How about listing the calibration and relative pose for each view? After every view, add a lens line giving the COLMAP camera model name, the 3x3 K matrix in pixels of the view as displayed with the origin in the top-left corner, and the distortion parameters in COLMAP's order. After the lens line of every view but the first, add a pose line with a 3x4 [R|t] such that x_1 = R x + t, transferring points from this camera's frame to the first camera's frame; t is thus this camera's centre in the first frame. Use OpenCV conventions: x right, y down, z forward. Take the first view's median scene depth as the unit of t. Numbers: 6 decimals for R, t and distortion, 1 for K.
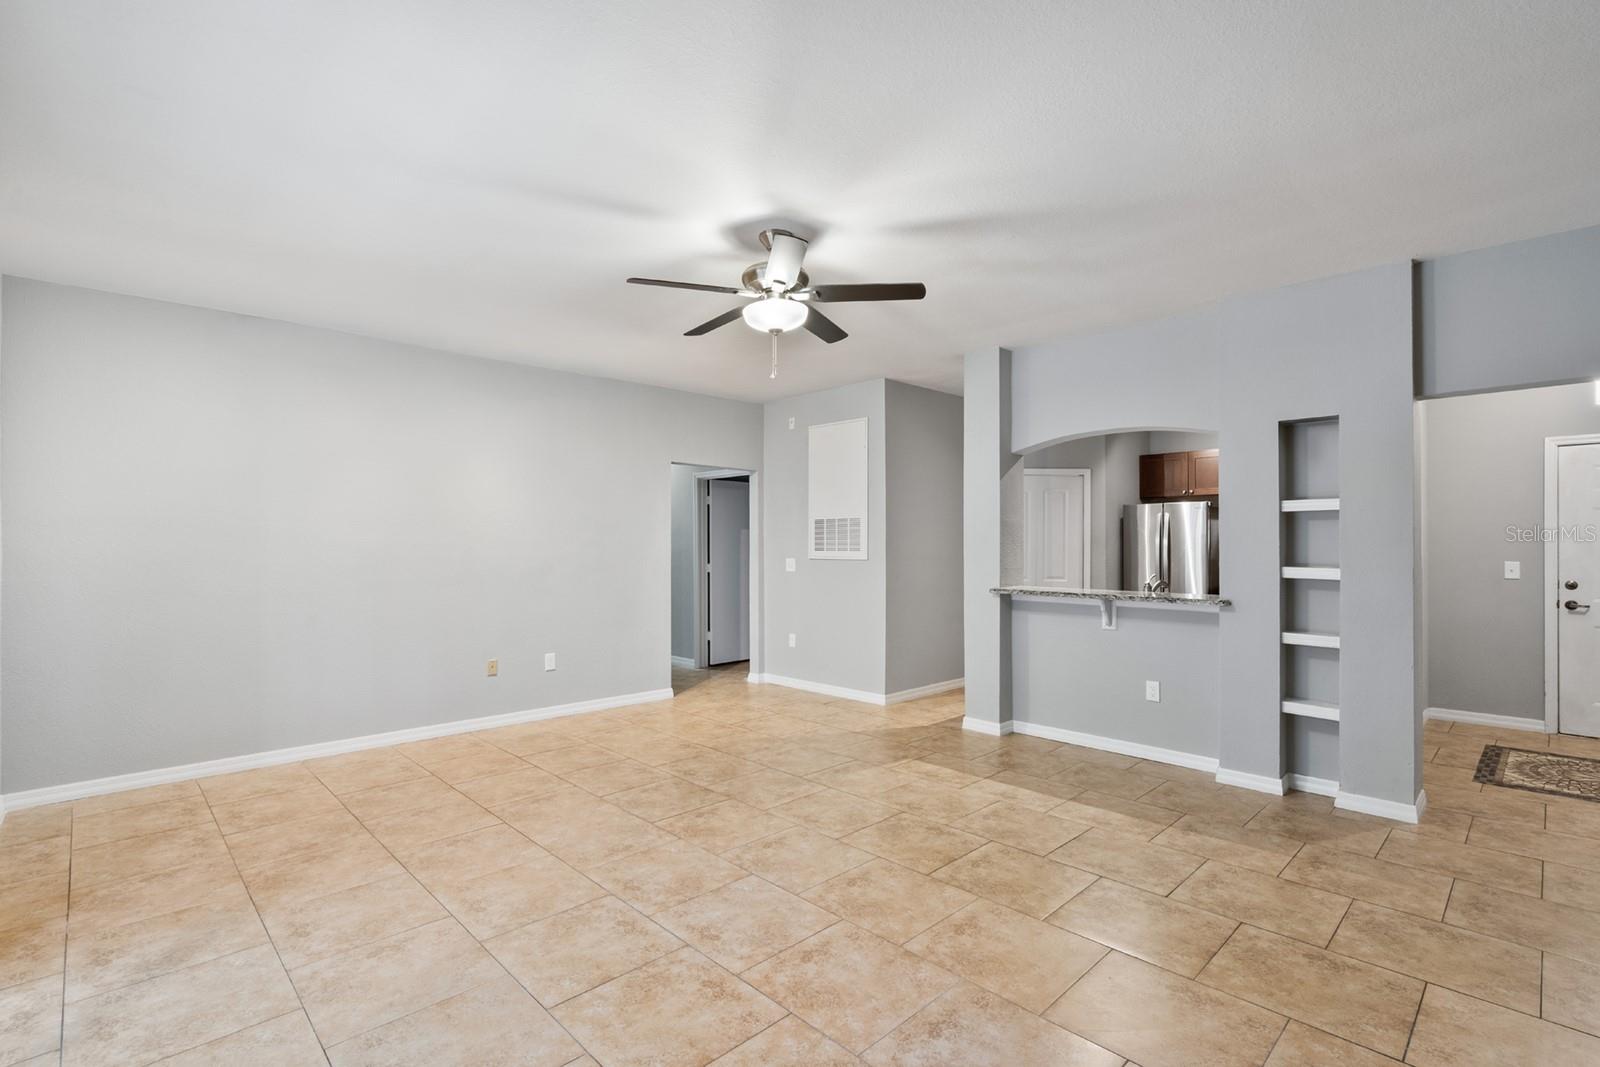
lens RADIAL K [[733.1, 0, 794.6], [0, 733.1, 547.4], [0, 0, 1]] dist [-0.000289, 0.001350]
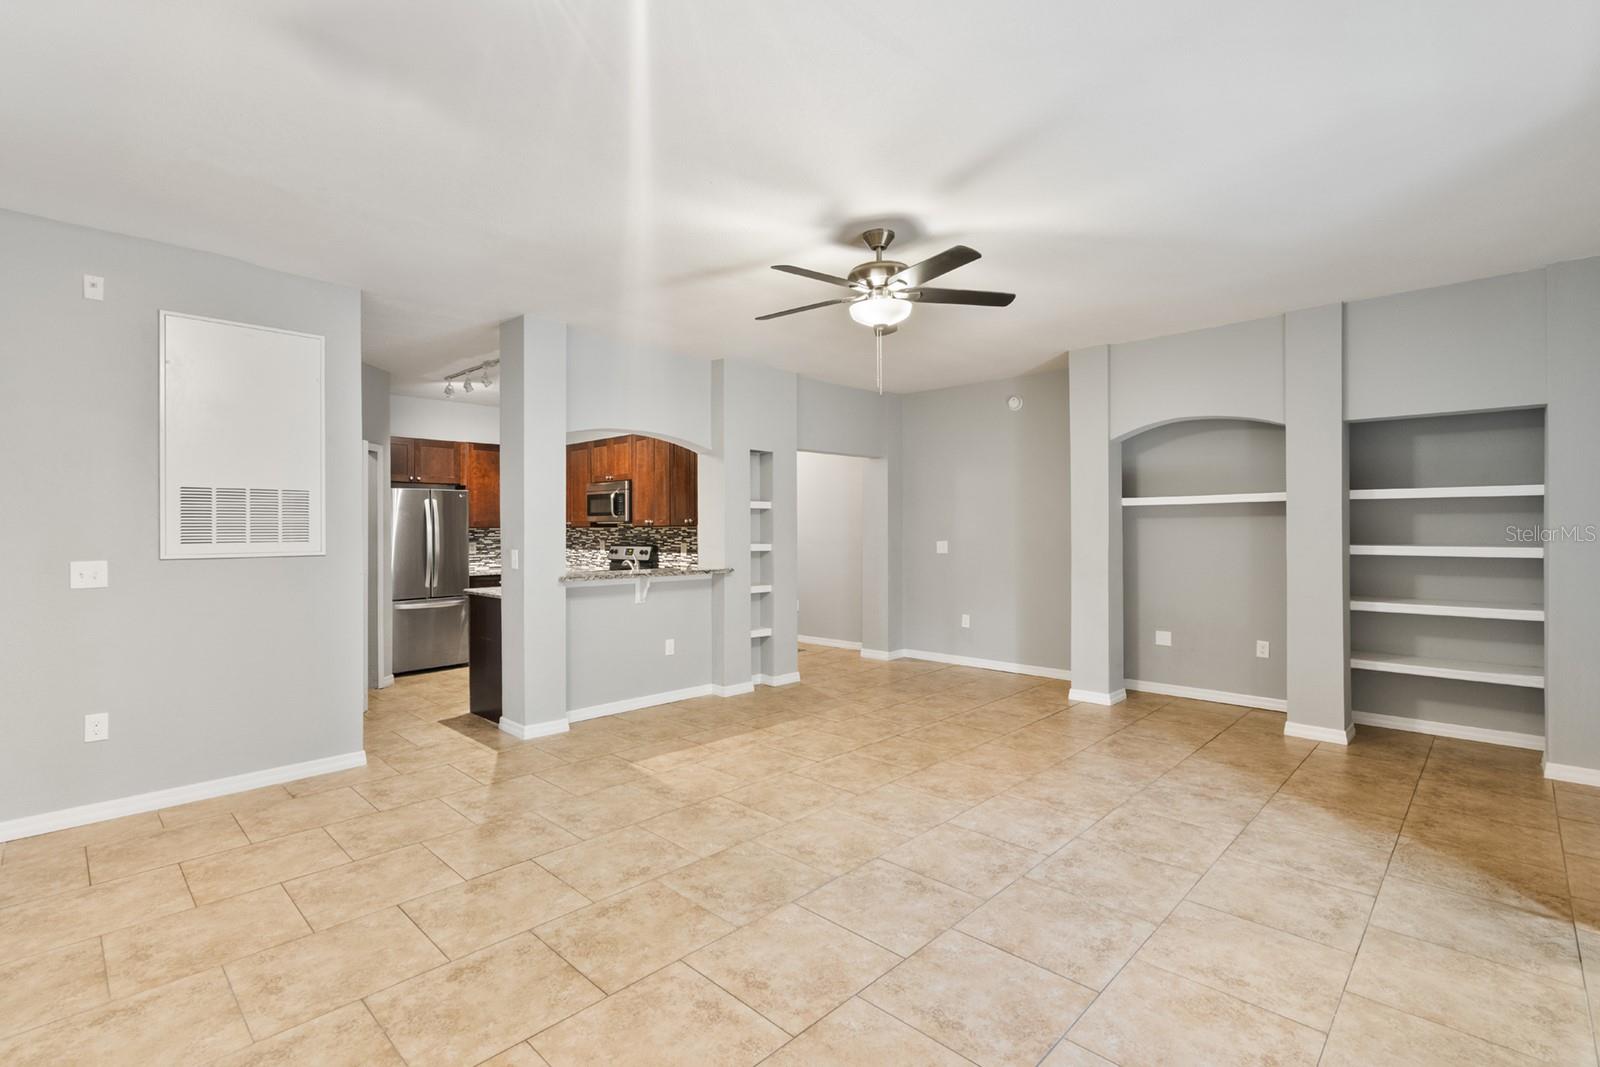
lens RADIAL K [[730.2, 0, 791.3], [0, 730.2, 519.3], [0, 0, 1]] dist [0.001393, 0.000249]
pose [[-0.026156, 0.015276, 0.999541, -0.980189], [0.007141, 0.999861, -0.015094, -0.003115], [-0.999632, 0.006743, -0.026262, 1.050349]]
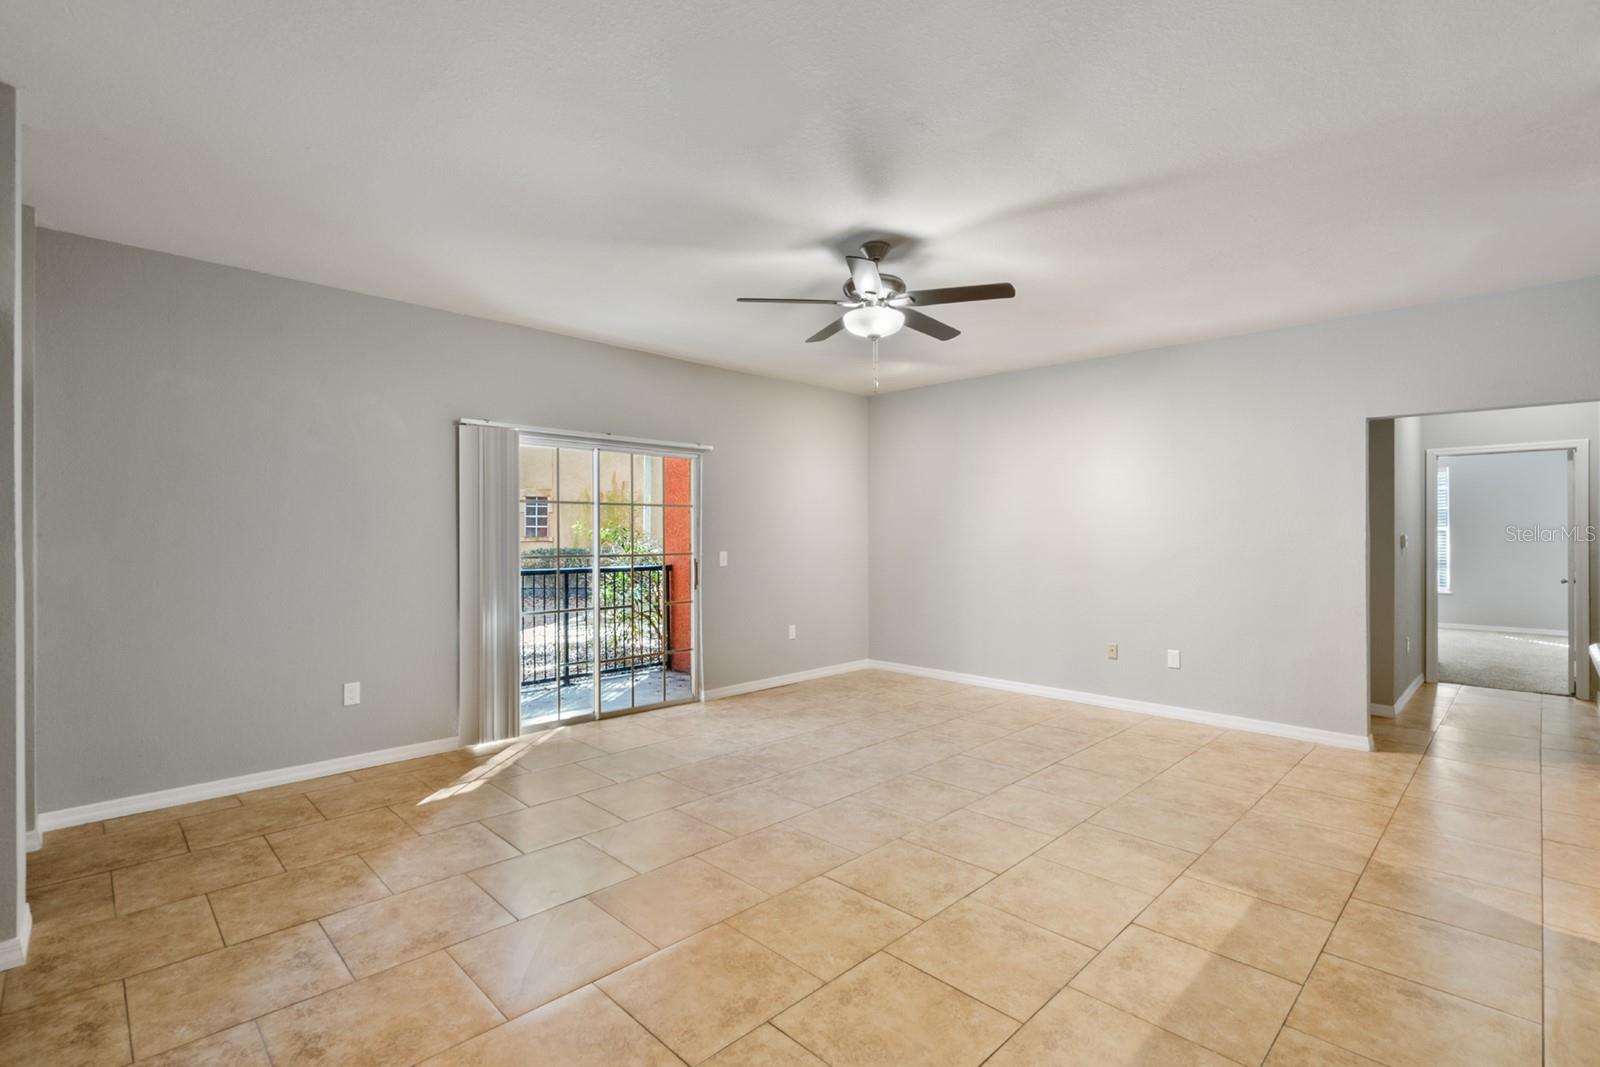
lens RADIAL K [[734.6, 0, 795.8], [0, 734.6, 539.5], [0, 0, 1]] dist [0.000661, 0.000309]
pose [[0.010739, 0.005023, -0.999930, 0.957697], [-0.002256, 0.999985, 0.004999, -0.002316], [0.999940, 0.002202, 0.010750, 0.792821]]
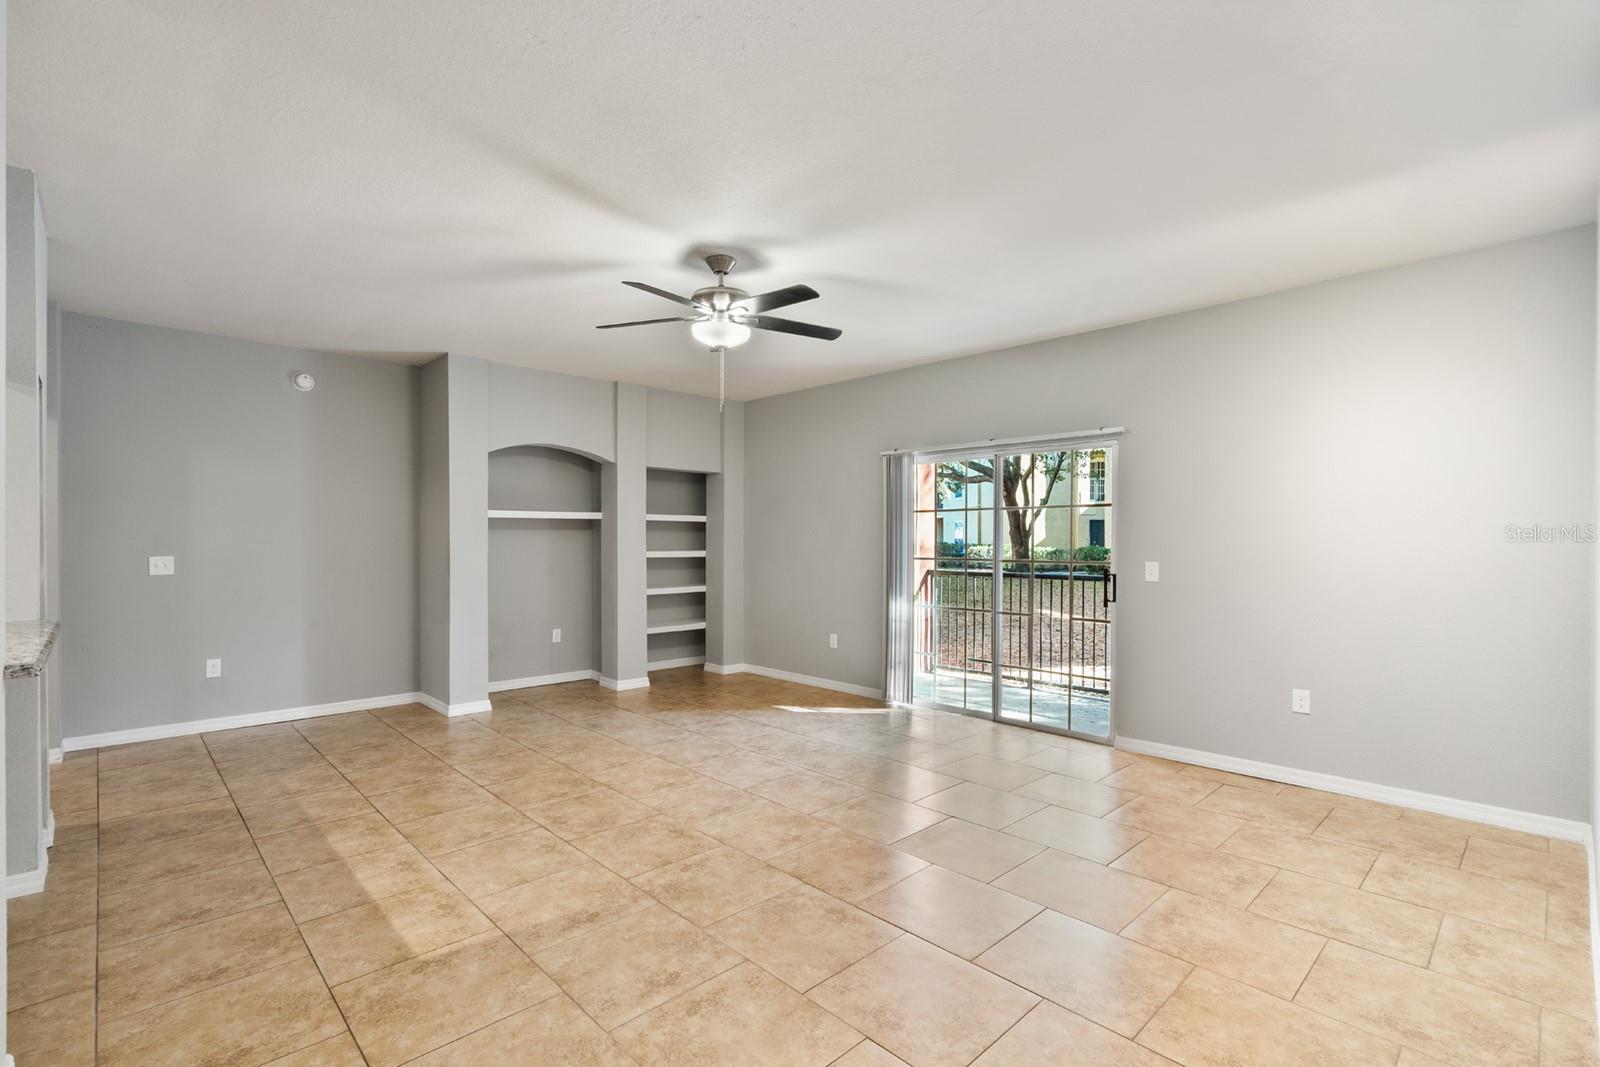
lens RADIAL K [[733.1, 0, 794.6], [0, 733.1, 547.4], [0, 0, 1]] dist [-0.000289, 0.001350]
pose [[-0.999945, -0.002291, 0.010253, -0.136629], [-0.002166, 0.999924, 0.012123, -0.004659], [-0.010280, 0.012100, -0.999874, 1.923590]]
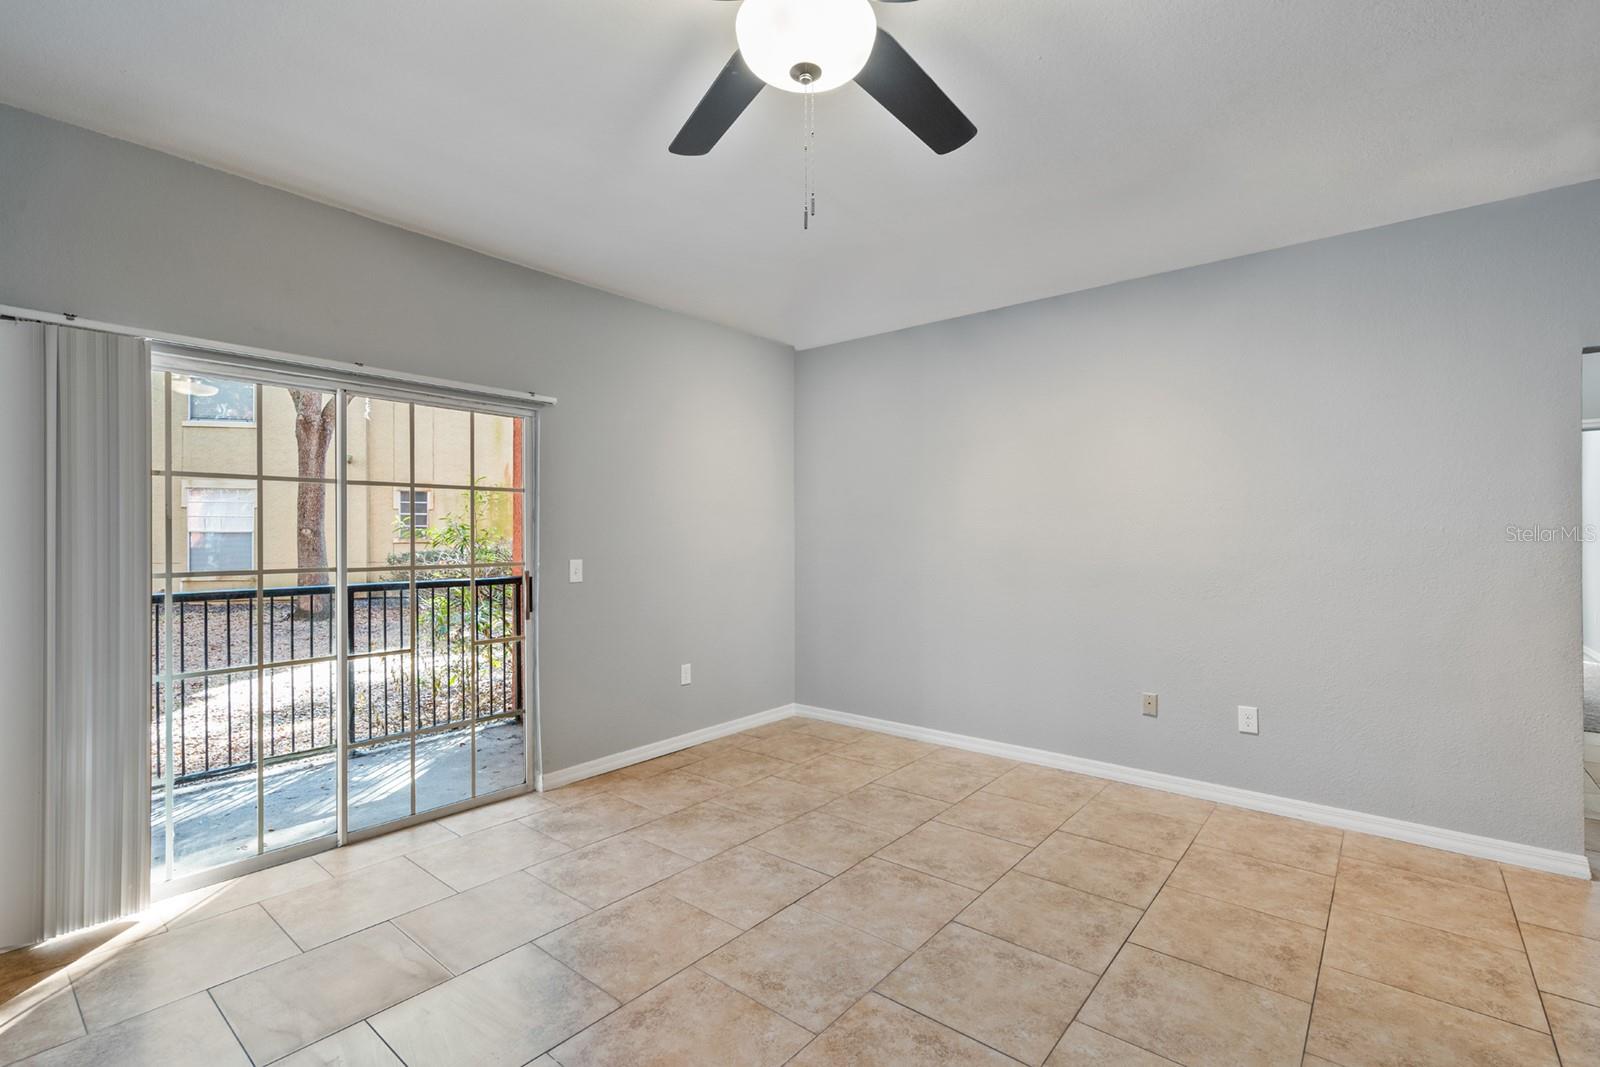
lens RADIAL K [[724.9, 0, 792.4], [0, 724.9, 540.5], [0, 0, 1]] dist [-0.000184, 0.000180]
pose [[0.104676, 0.005850, -0.994489, 0.389478], [-0.002141, 0.999982, 0.005657, -0.001804], [0.994504, 0.001537, 0.104687, 0.856537]]
